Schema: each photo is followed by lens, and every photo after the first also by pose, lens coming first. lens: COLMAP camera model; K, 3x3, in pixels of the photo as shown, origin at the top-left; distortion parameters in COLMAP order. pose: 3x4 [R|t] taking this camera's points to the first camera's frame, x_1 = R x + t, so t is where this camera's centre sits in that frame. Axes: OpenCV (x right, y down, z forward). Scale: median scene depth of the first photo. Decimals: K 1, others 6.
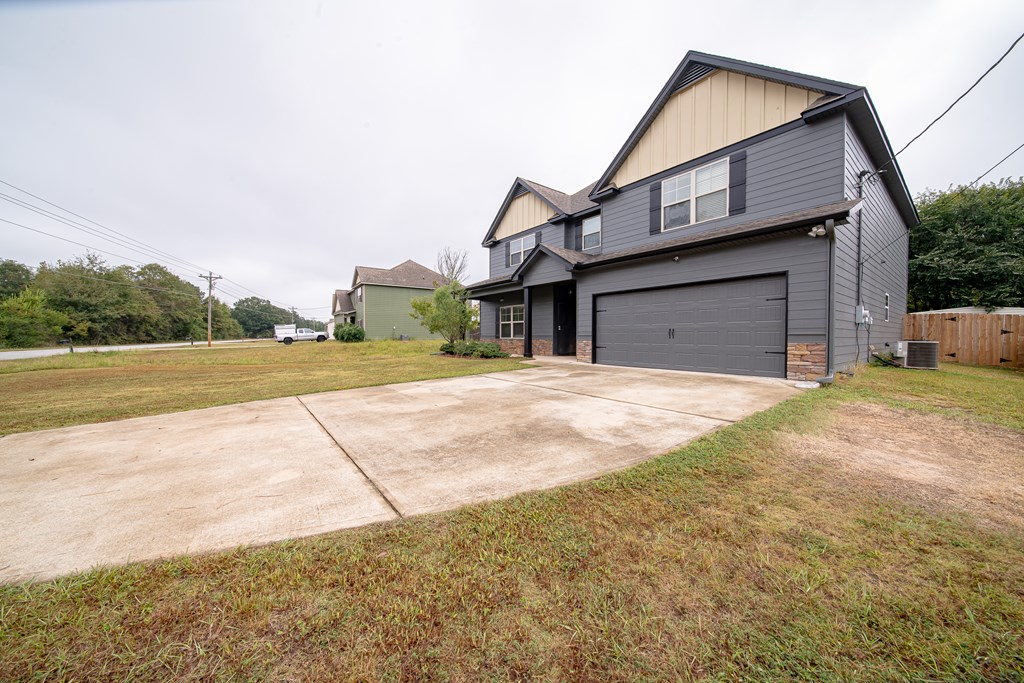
lens RADIAL K [[368.6, 0, 501.4], [0, 368.6, 344.6], [0, 0, 1]] dist [-0.001226, -0.000215]
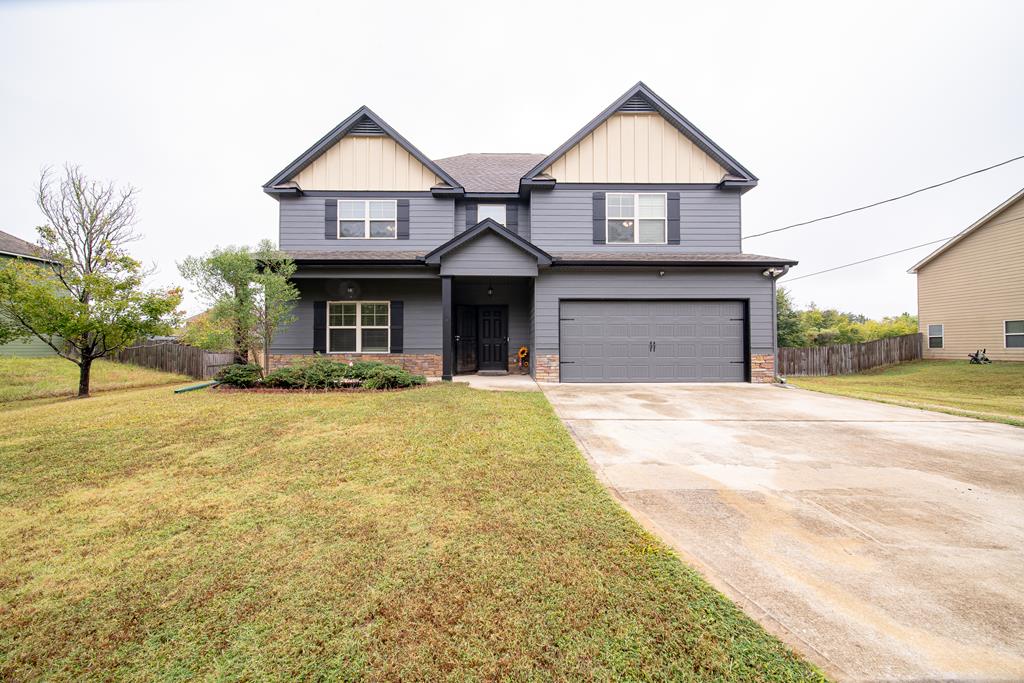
lens RADIAL K [[321.6, 0, 511.5], [0, 321.6, 349.6], [0, 0, 1]] dist [-0.001039, -0.000052]
pose [[0.576523, -0.010612, 0.817012, -0.382986], [0.018637, 0.999826, -0.000165, -0.023422], [-0.816868, 0.015322, 0.576621, 0.648888]]
